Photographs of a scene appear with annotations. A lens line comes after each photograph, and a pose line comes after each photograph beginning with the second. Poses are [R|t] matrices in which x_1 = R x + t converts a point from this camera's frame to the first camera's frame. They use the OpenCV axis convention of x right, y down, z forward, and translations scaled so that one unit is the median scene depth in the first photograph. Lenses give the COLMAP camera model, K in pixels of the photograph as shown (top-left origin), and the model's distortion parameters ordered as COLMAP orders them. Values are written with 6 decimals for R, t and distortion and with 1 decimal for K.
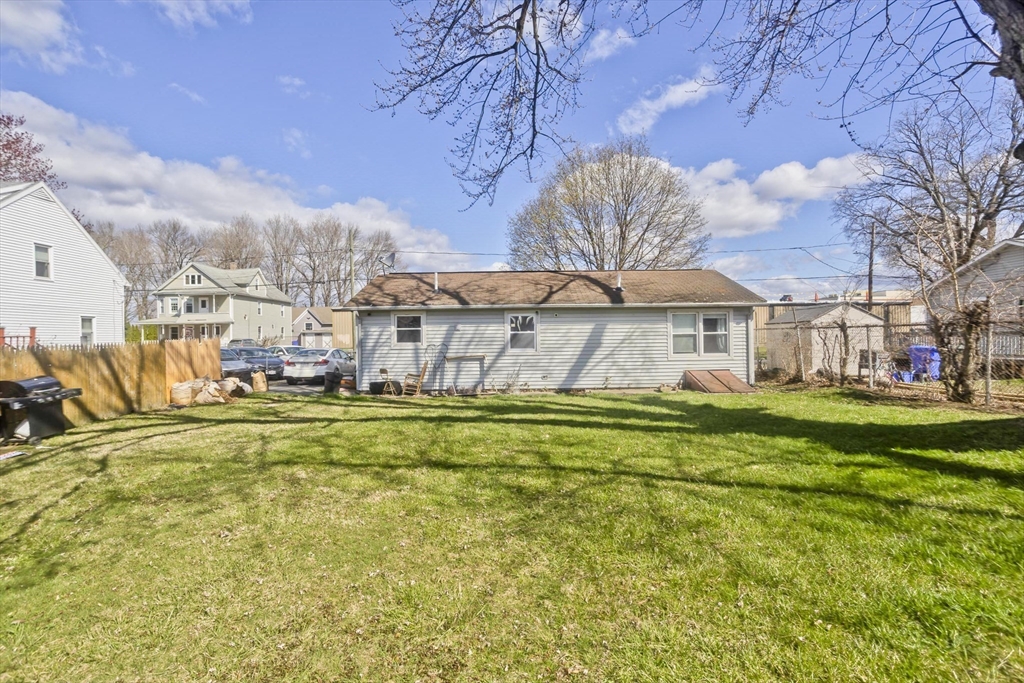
lens RADIAL K [[489.0, 0, 517.8], [0, 489.0, 335.9], [0, 0, 1]] dist [-0.049531, 0.028914]
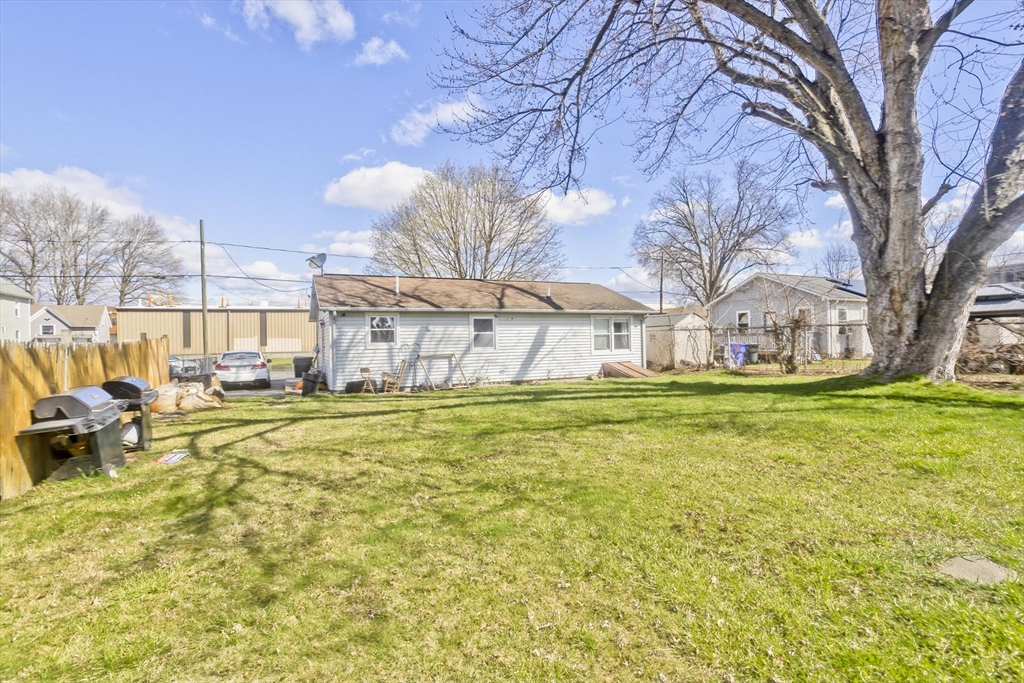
lens RADIAL K [[487.1, 0, 493.9], [0, 487.1, 320.5], [0, 0, 1]] dist [-0.047812, 0.061167]
pose [[0.916513, 0.011419, 0.399841, -0.425036], [0.005549, 0.999133, -0.041253, 0.010898], [-0.399966, 0.040028, 0.915656, -0.055059]]
